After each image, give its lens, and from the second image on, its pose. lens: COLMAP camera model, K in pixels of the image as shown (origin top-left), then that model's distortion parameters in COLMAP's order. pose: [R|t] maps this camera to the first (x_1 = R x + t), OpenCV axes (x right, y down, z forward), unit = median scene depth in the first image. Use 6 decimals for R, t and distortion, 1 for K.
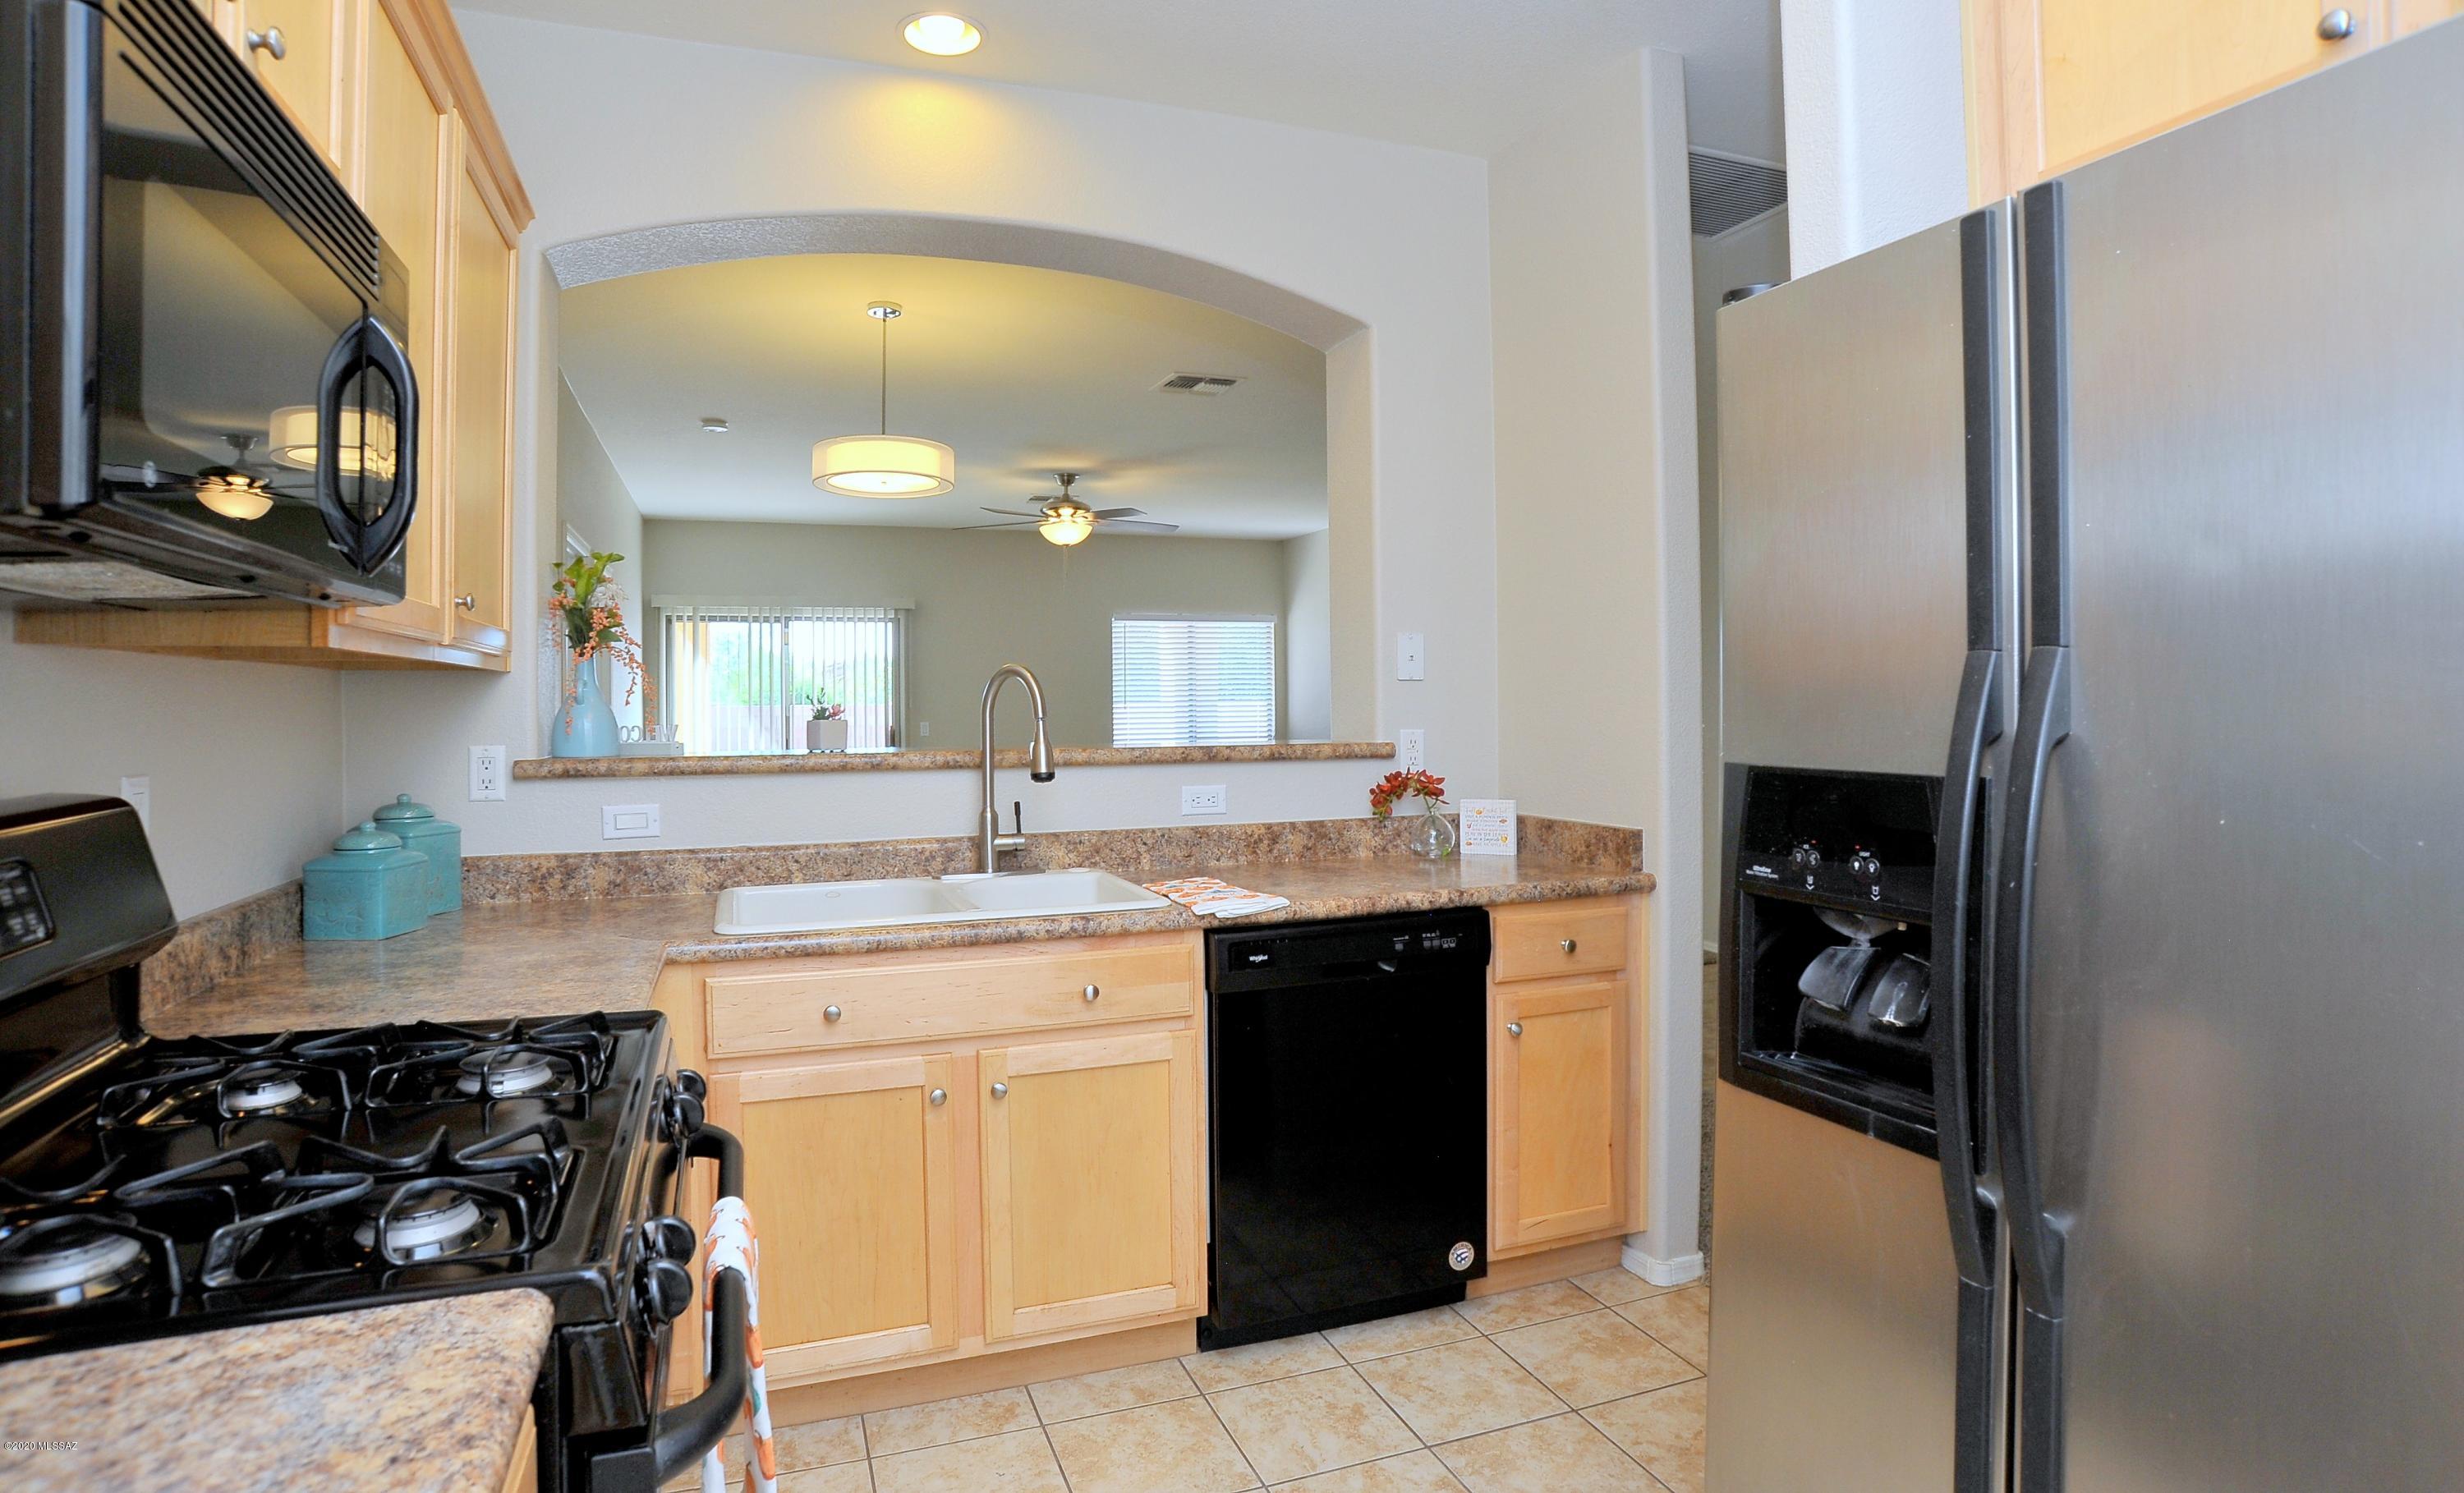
lens RADIAL K [[1280.4, 0, 1223.5], [0, 1280.4, 693.9], [0, 0, 1]] dist [-0.108420, 0.052201]
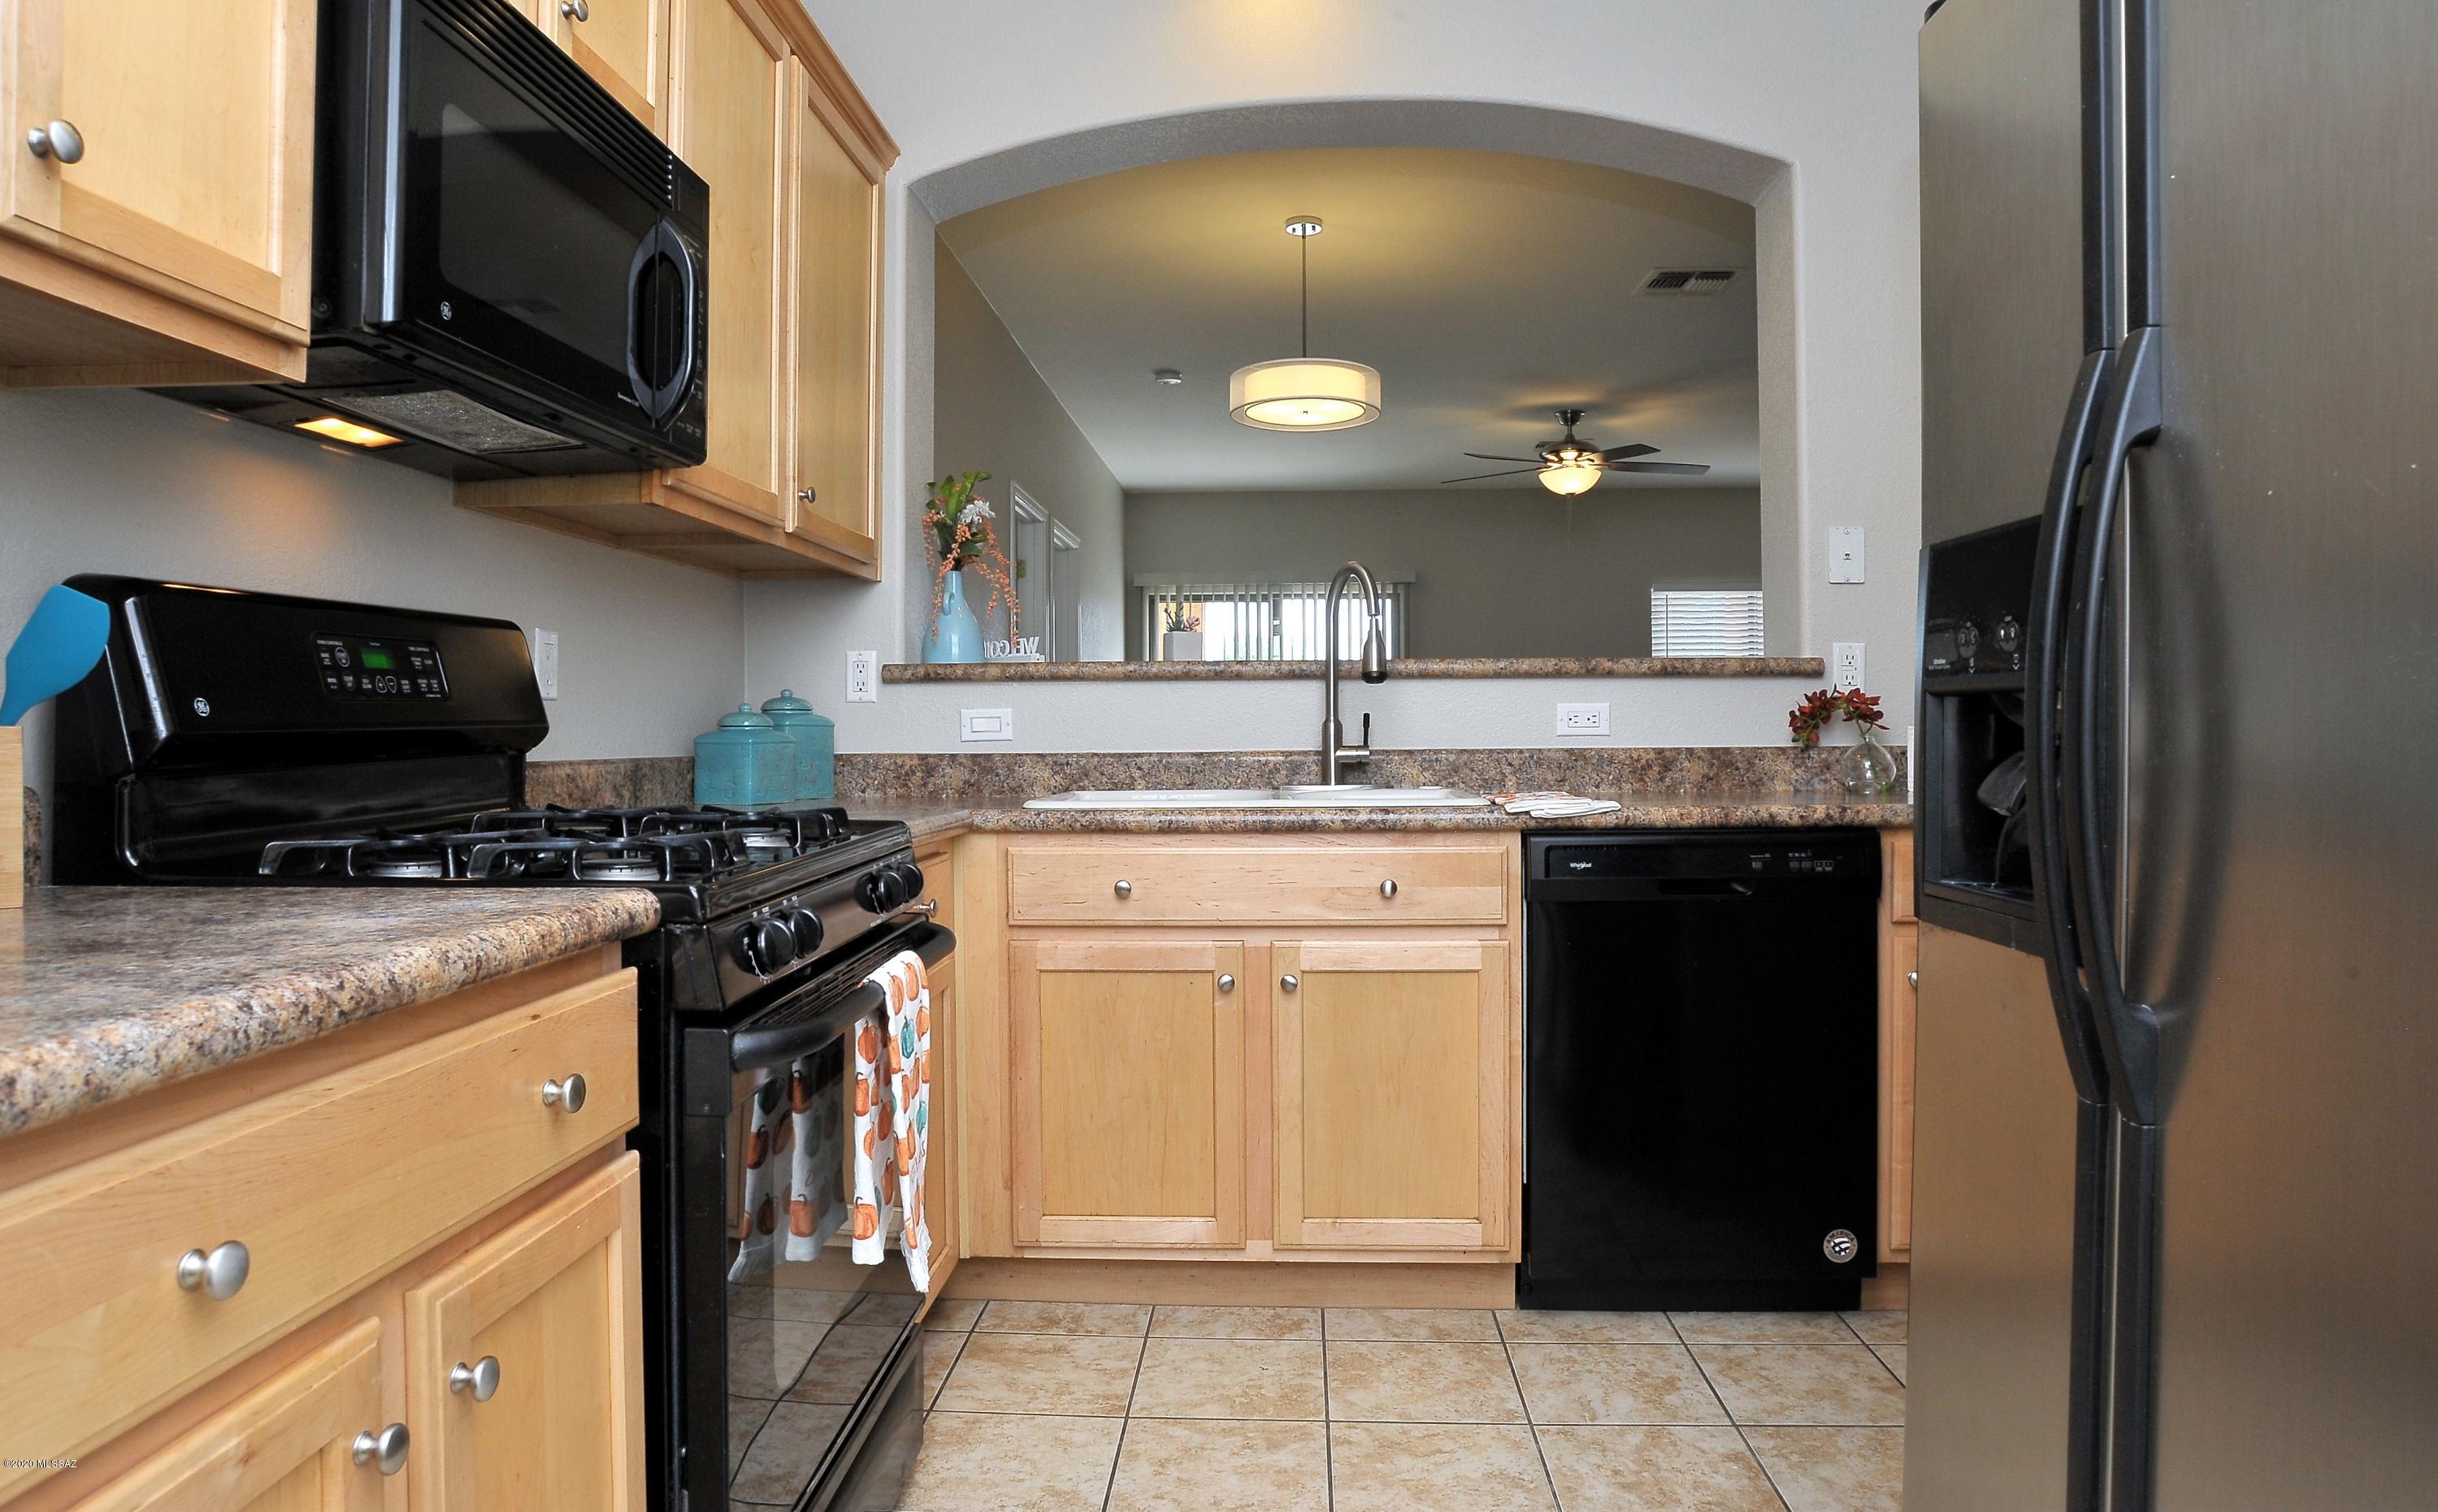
lens RADIAL K [[1530.8, 0, 1213.2], [0, 1530.8, 721.6], [0, 0, 1]] dist [-0.109571, 0.066389]
pose [[0.916008, 0.001969, -0.401156, 0.208522], [0.000136, 0.999986, 0.005219, 0.095357], [0.401160, -0.004835, 0.915995, -0.079571]]
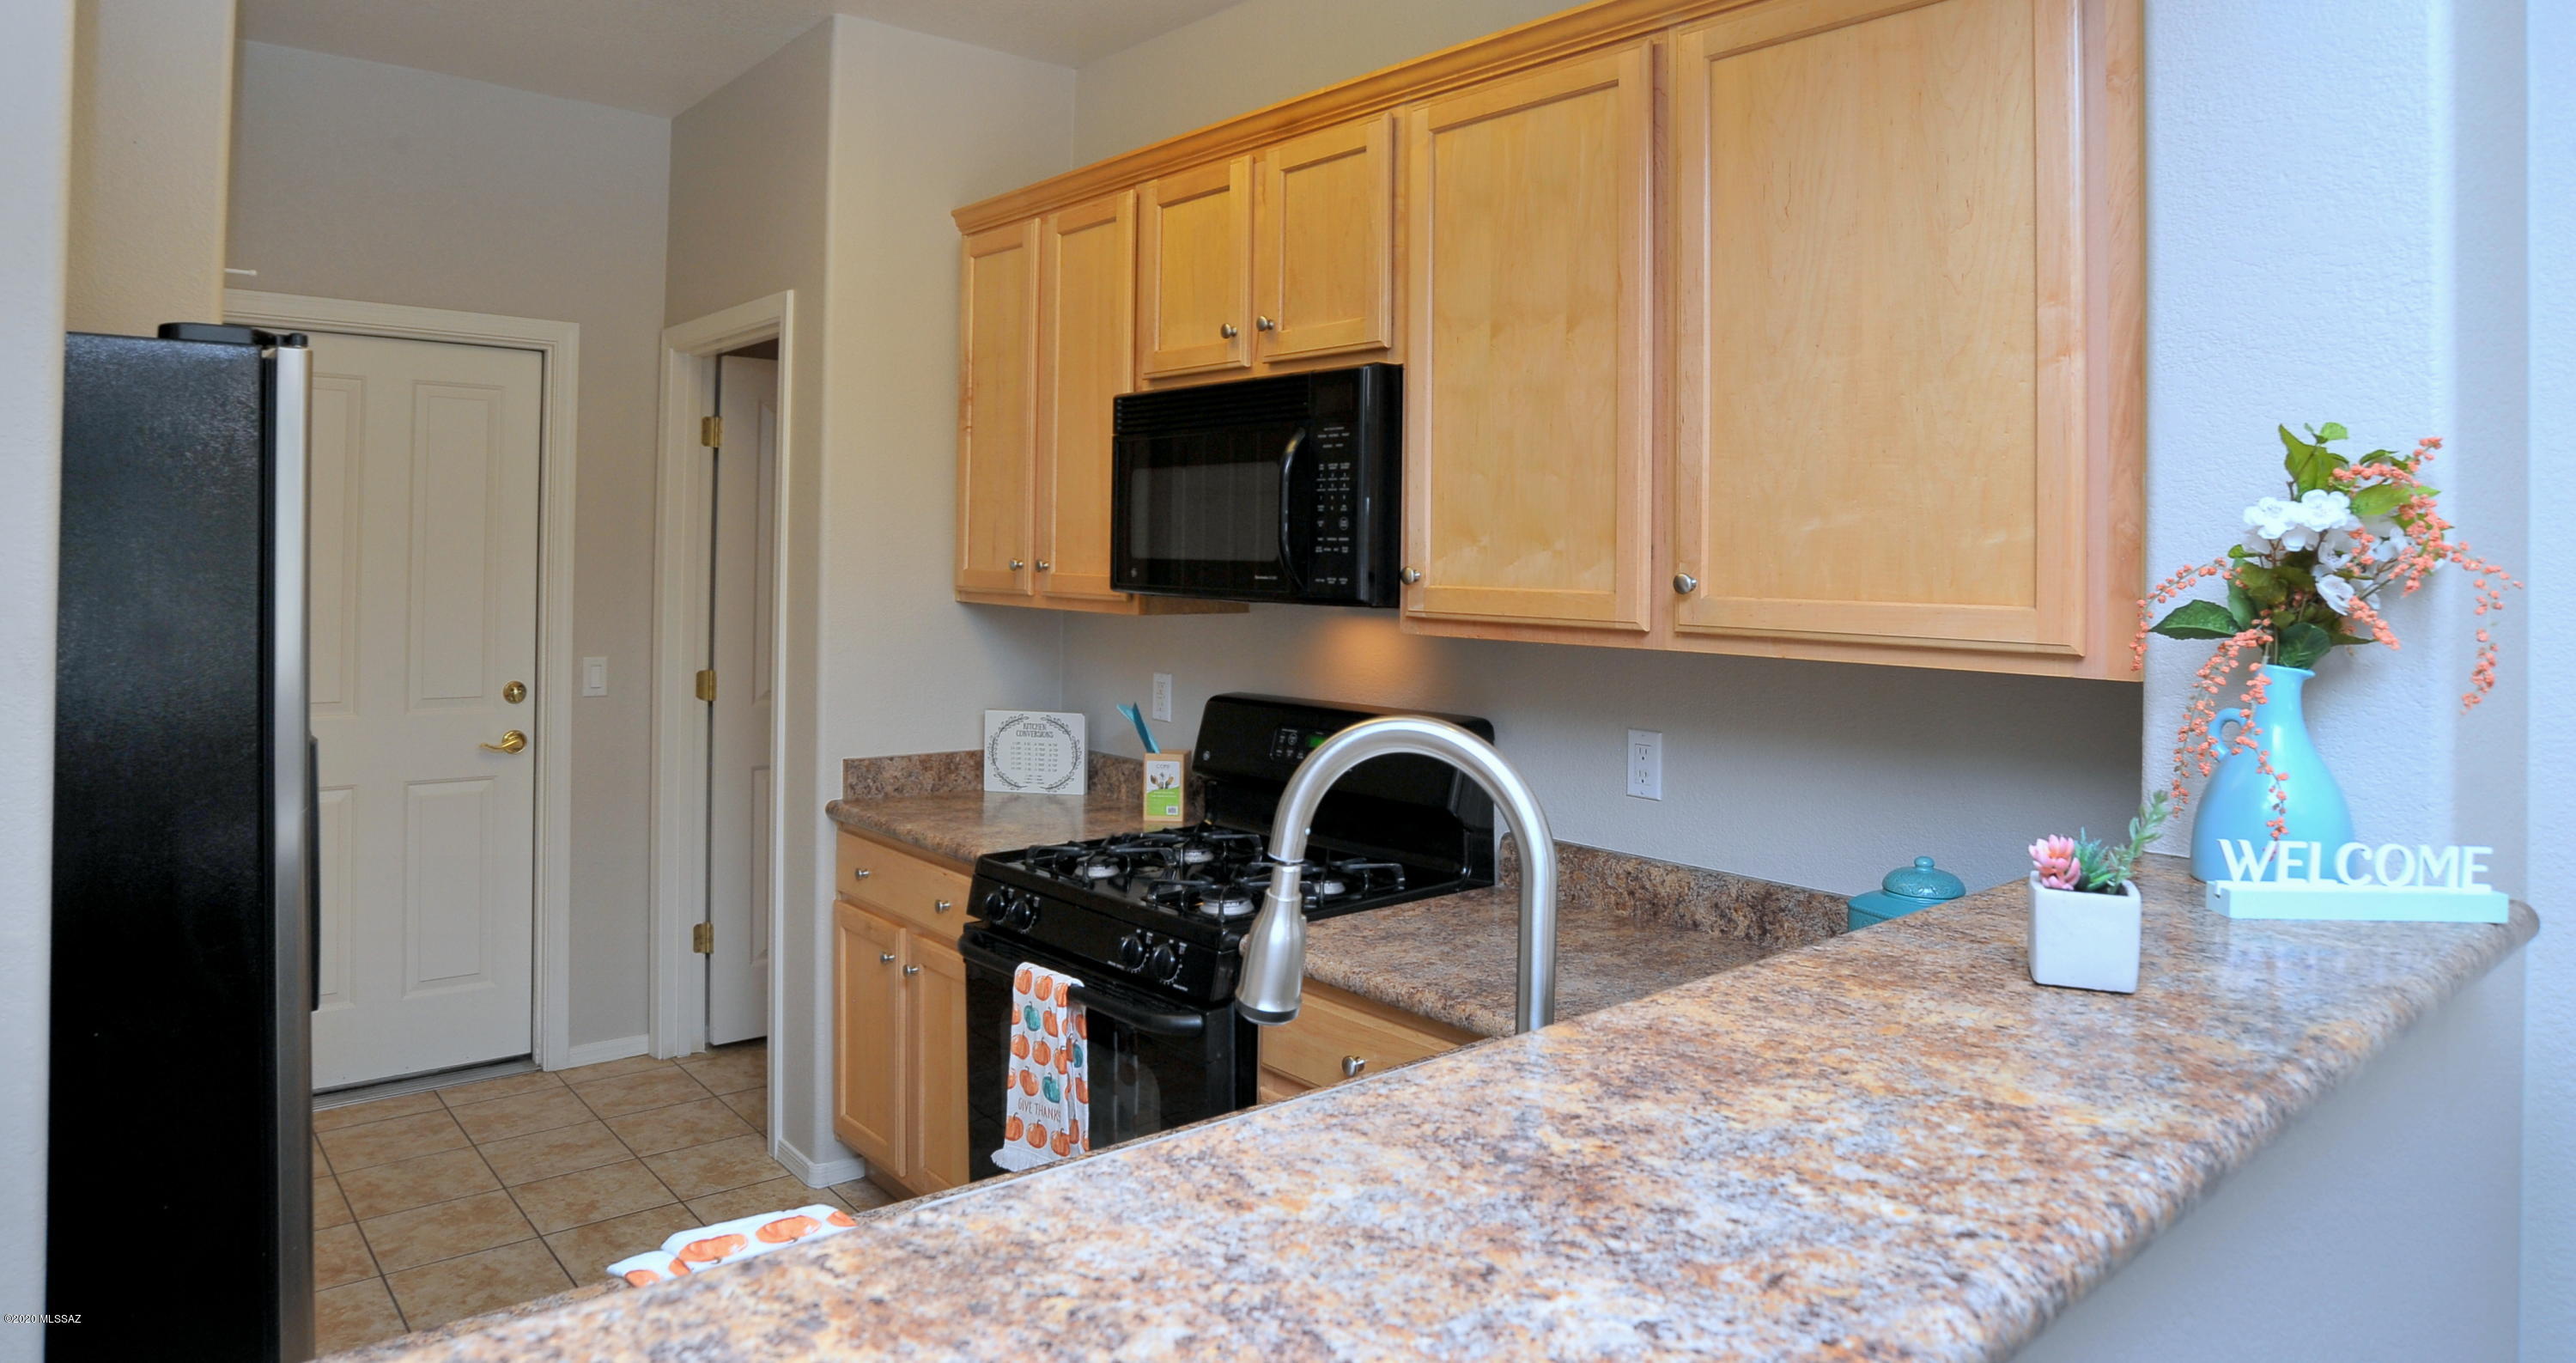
lens RADIAL K [[1524.1, 0, 1281.6], [0, 1524.1, 534.6], [0, 0, 1]] dist [-0.099810, 0.050174]
pose [[-0.938120, -0.012866, -0.346070, 0.015514], [-0.007648, 0.999836, -0.016439, -0.069652], [0.346225, -0.012775, -0.938065, 1.479109]]
